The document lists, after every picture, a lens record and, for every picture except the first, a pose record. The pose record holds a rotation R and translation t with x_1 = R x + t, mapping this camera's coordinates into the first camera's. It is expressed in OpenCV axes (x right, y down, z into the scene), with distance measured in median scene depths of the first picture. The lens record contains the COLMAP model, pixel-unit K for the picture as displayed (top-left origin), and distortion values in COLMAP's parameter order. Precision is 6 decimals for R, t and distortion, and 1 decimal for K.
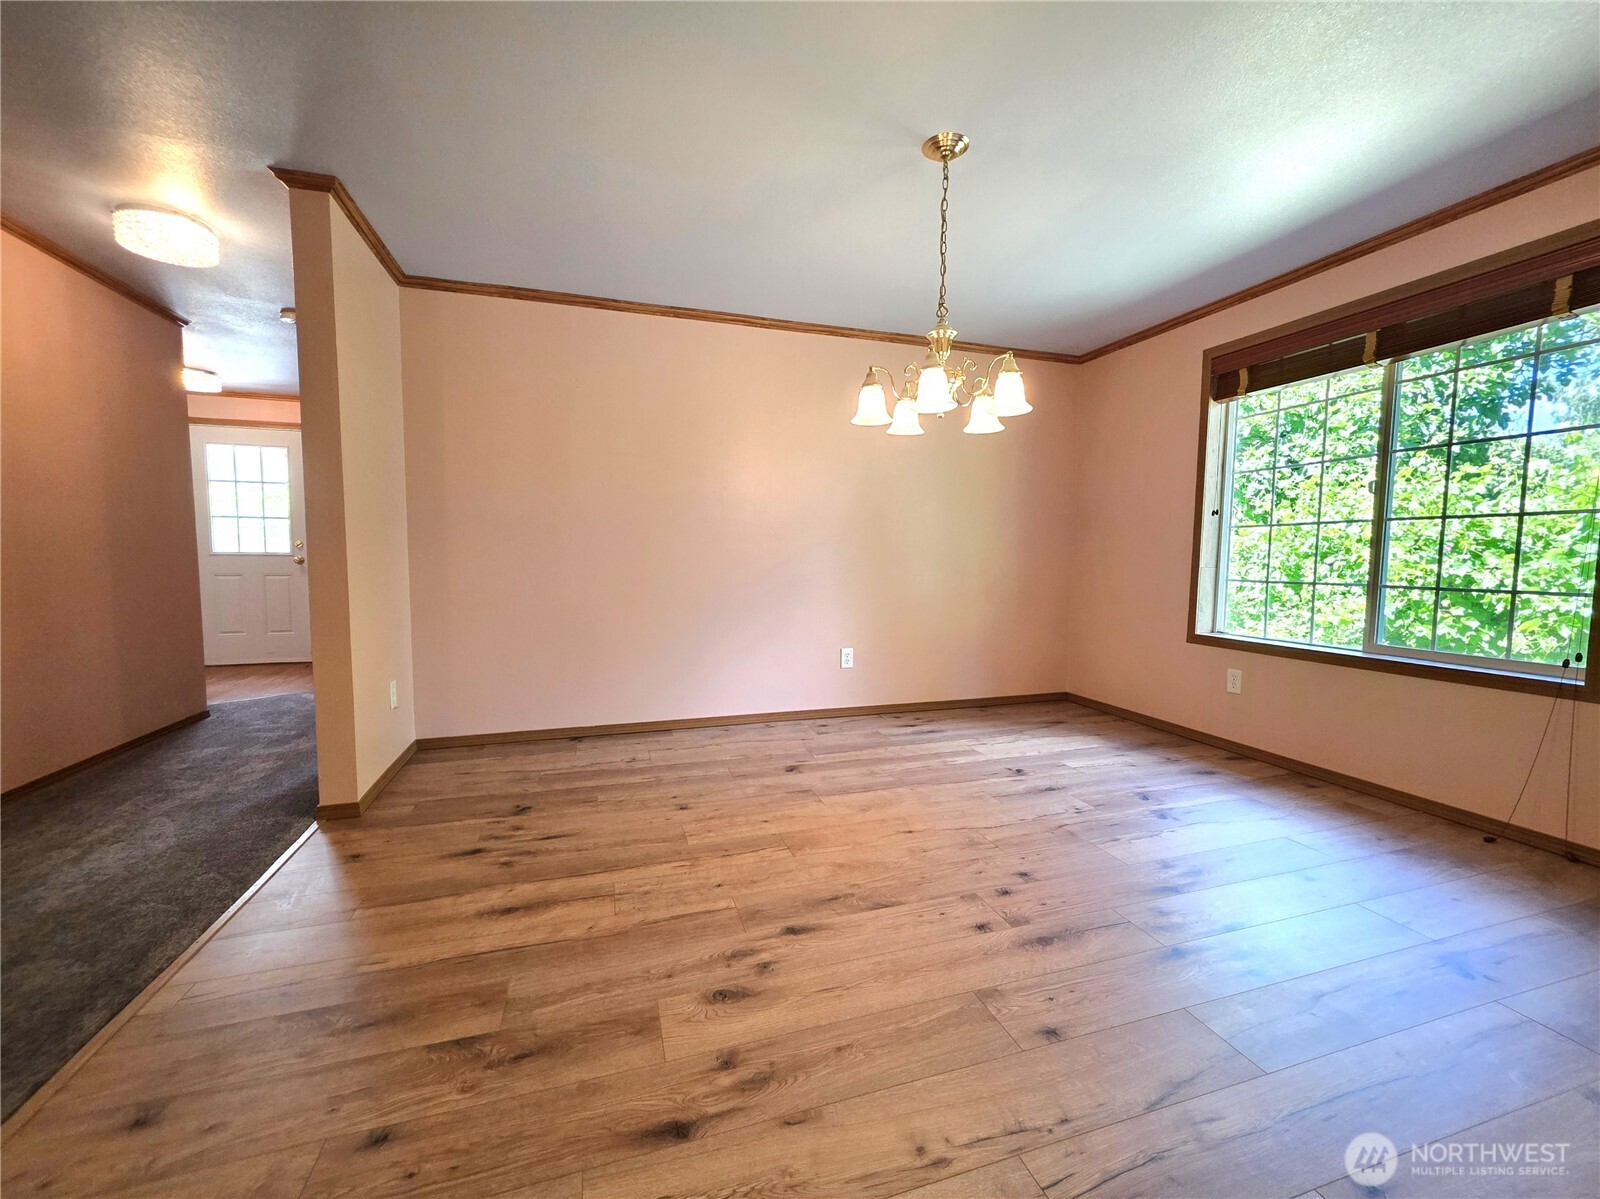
lens RADIAL K [[651.0, 0, 800.0], [0, 651.0, 599.5], [0, 0, 1]] dist [0.004065, 0.000182]
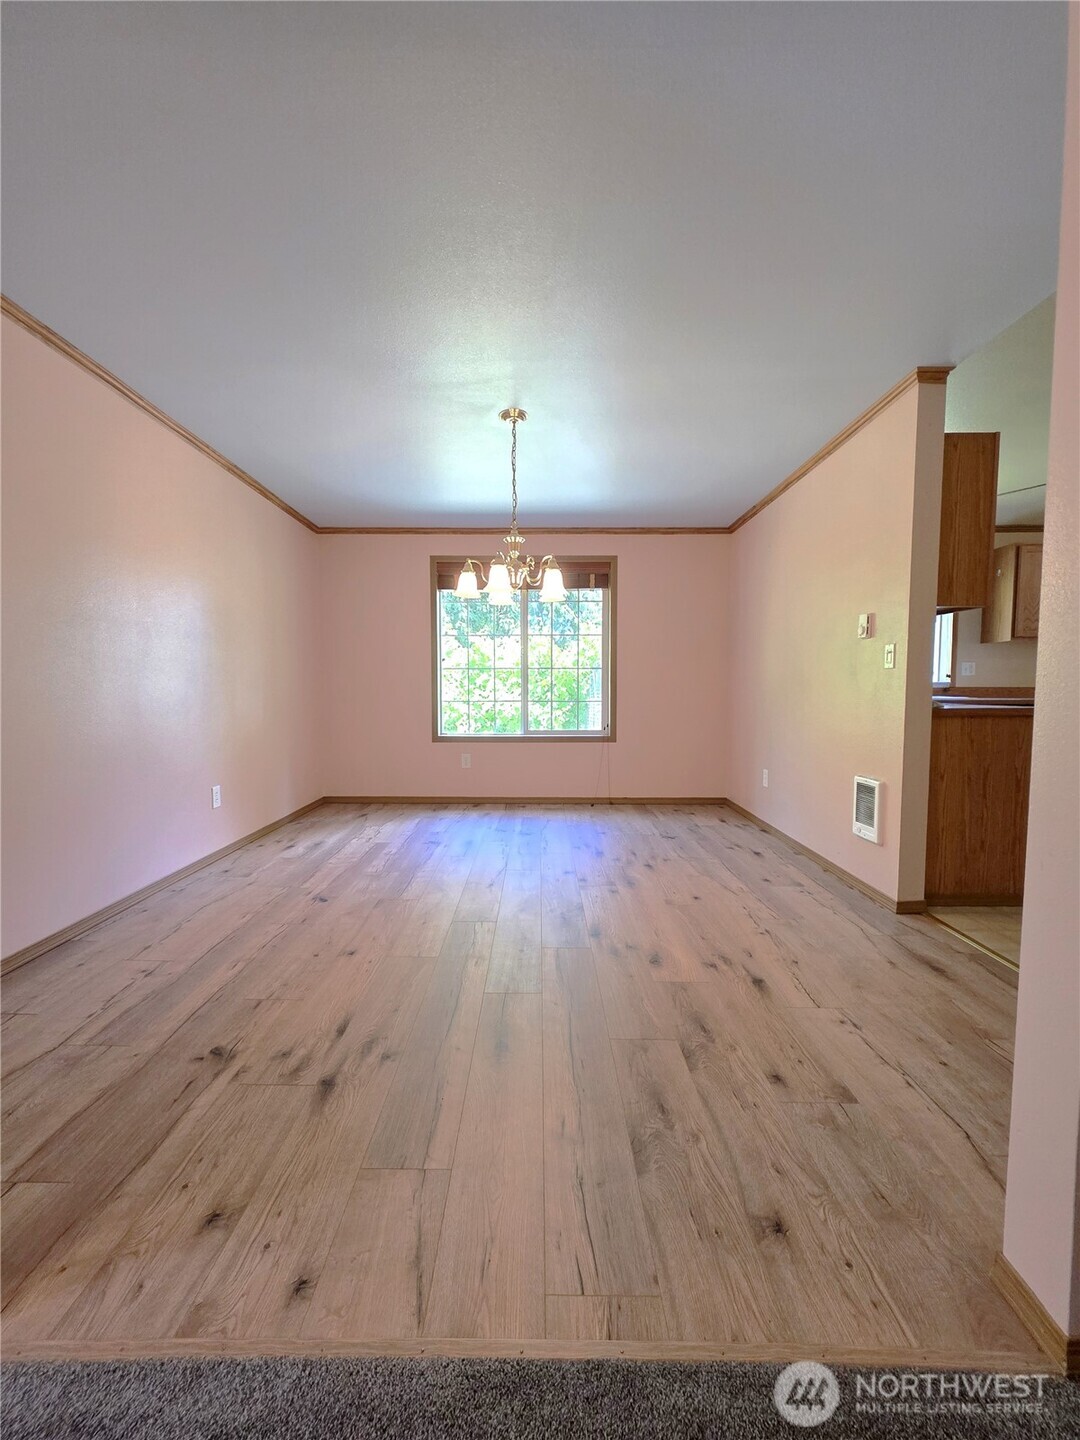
lens RADIAL K [[576.1, 0, 540.0], [0, 576.1, 720.0], [0, 0, 1]] dist [0.000887, 0.000120]
pose [[0.310278, -0.059211, 0.948800, -0.906379], [0.068430, 0.996860, 0.039833, -0.033840], [-0.948180, 0.052567, 0.313355, 0.478355]]
